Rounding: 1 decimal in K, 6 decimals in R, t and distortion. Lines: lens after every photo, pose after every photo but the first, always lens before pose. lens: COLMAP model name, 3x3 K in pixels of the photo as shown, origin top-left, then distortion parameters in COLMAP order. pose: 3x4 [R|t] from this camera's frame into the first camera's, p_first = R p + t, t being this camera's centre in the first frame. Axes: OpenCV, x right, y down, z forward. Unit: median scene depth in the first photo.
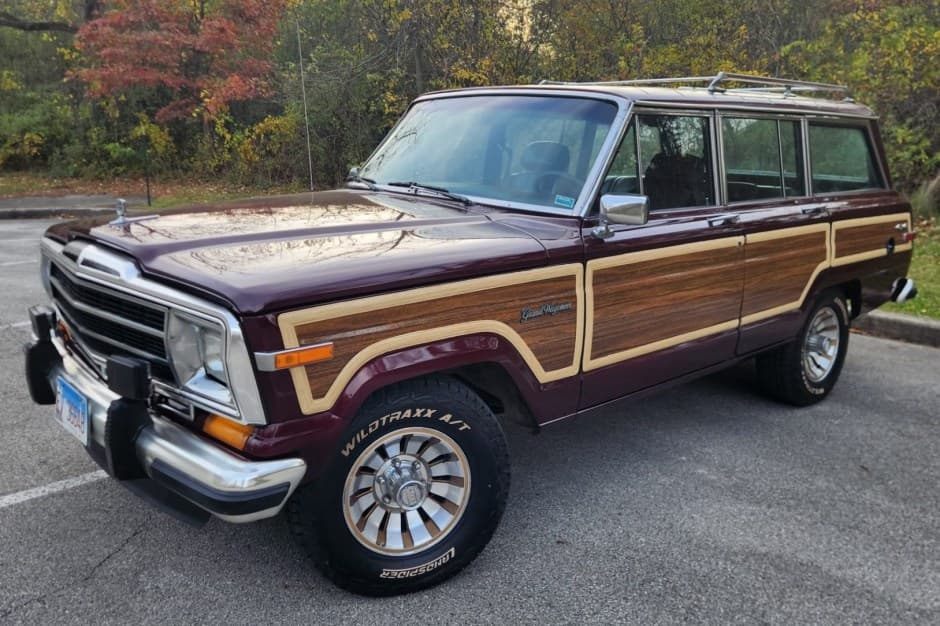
lens RADIAL K [[967.4, 0, 466.5], [0, 967.4, 263.1], [0, 0, 1]] dist [-0.009777, -0.005306]
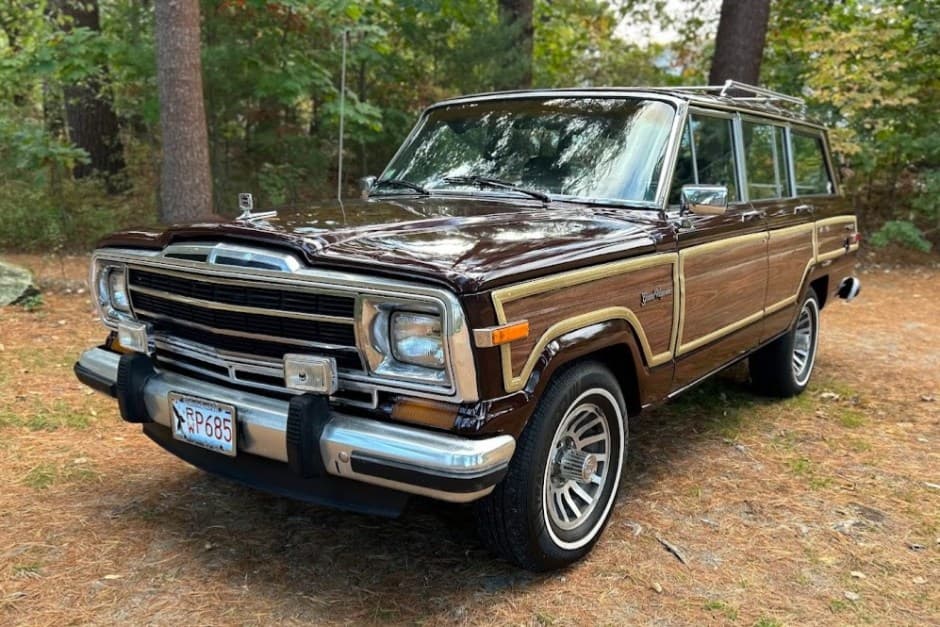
lens RADIAL K [[967.4, 0, 466.5], [0, 967.4, 263.6], [0, 0, 1]] dist [-0.009777, -0.005306]
pose [[0.984633, -0.036894, 0.170697, -0.371689], [0.044699, 0.998113, -0.042111, 0.062957], [-0.168821, 0.049094, 0.984423, 0.015493]]
